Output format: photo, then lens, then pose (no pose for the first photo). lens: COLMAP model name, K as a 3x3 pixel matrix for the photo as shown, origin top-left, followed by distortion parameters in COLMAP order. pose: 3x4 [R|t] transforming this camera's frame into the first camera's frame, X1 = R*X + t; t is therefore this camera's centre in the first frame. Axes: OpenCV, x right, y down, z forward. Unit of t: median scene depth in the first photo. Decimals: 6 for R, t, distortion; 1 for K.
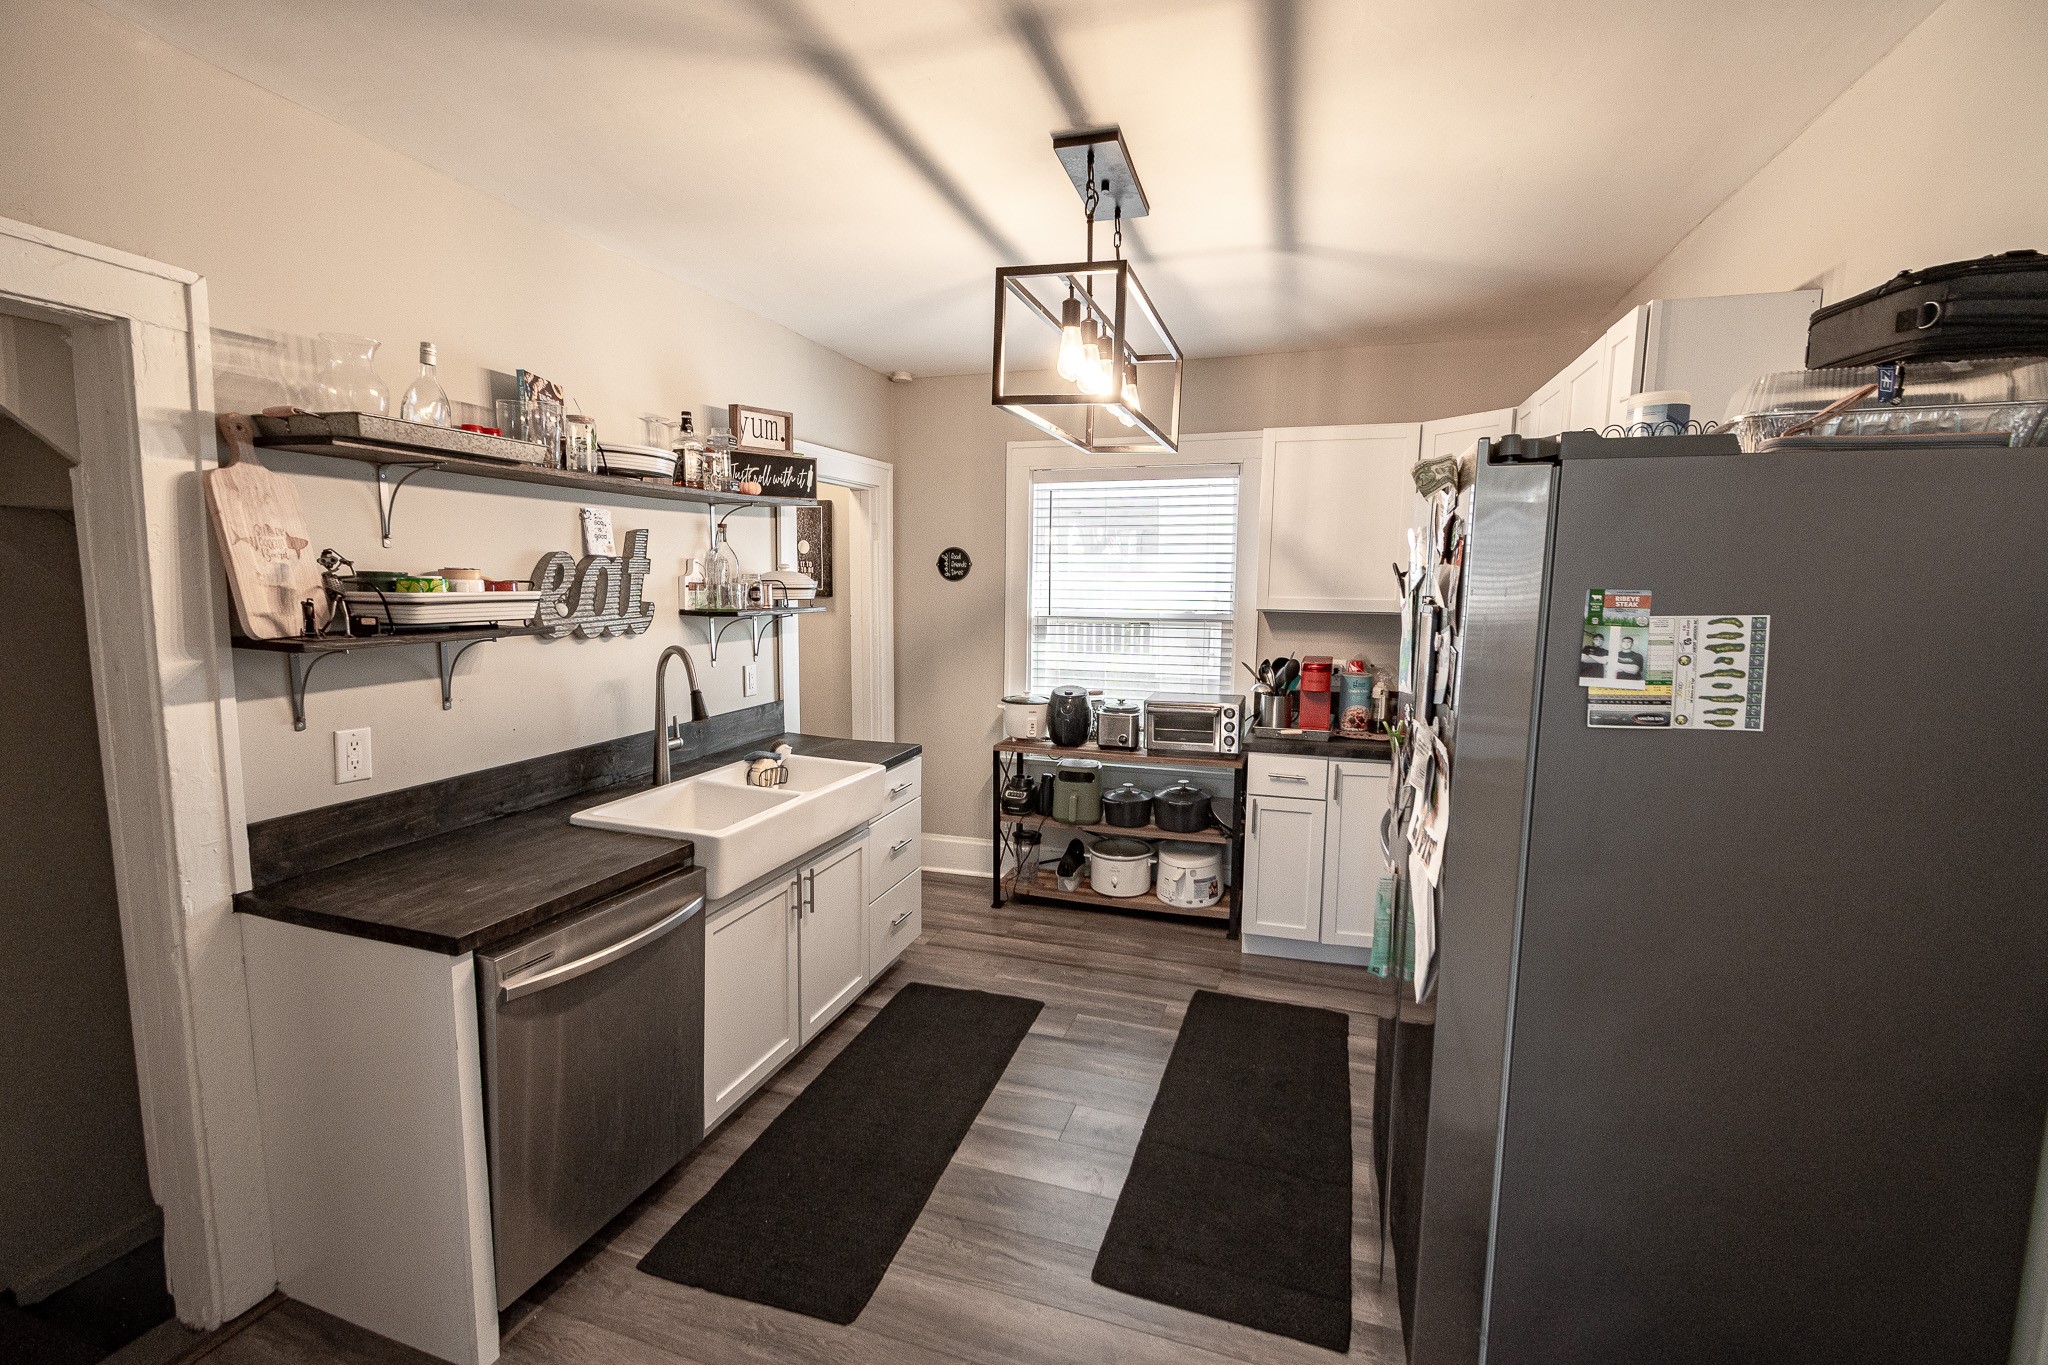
lens RADIAL K [[901.4, 0, 1022.8], [0, 901.4, 680.4], [0, 0, 1]] dist [0.007583, -0.004497]
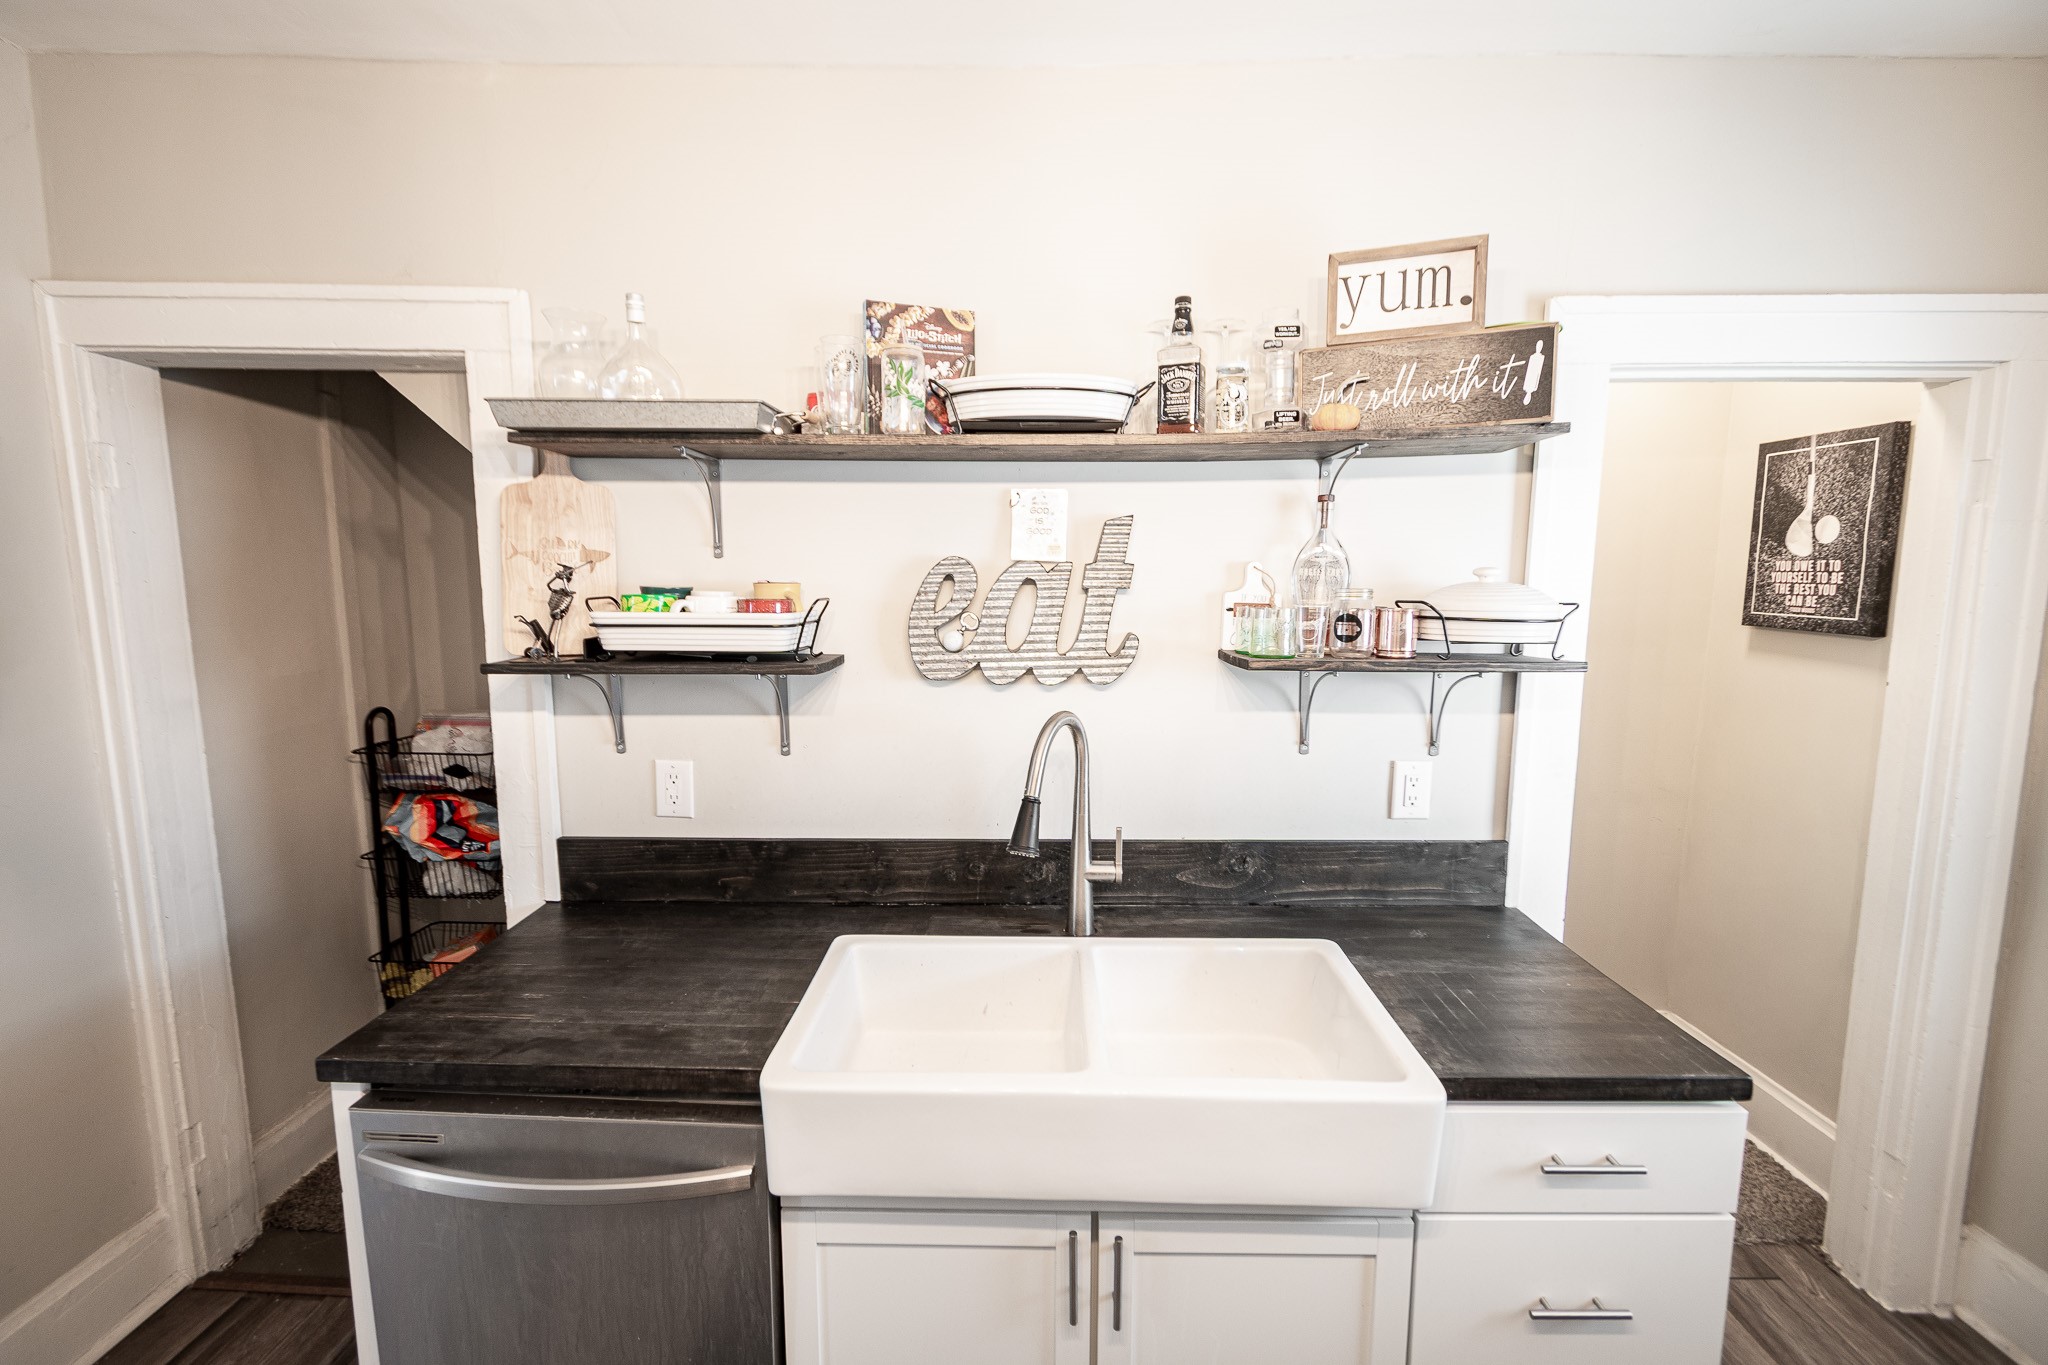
lens RADIAL K [[901.4, 0, 1022.8], [0, 901.4, 680.4], [0, 0, 1]] dist [0.007583, -0.004497]
pose [[0.296256, 0.101879, -0.949659, 0.156586], [-0.111380, 0.991196, 0.071589, -0.096902], [0.948592, 0.084564, 0.304995, 0.792519]]
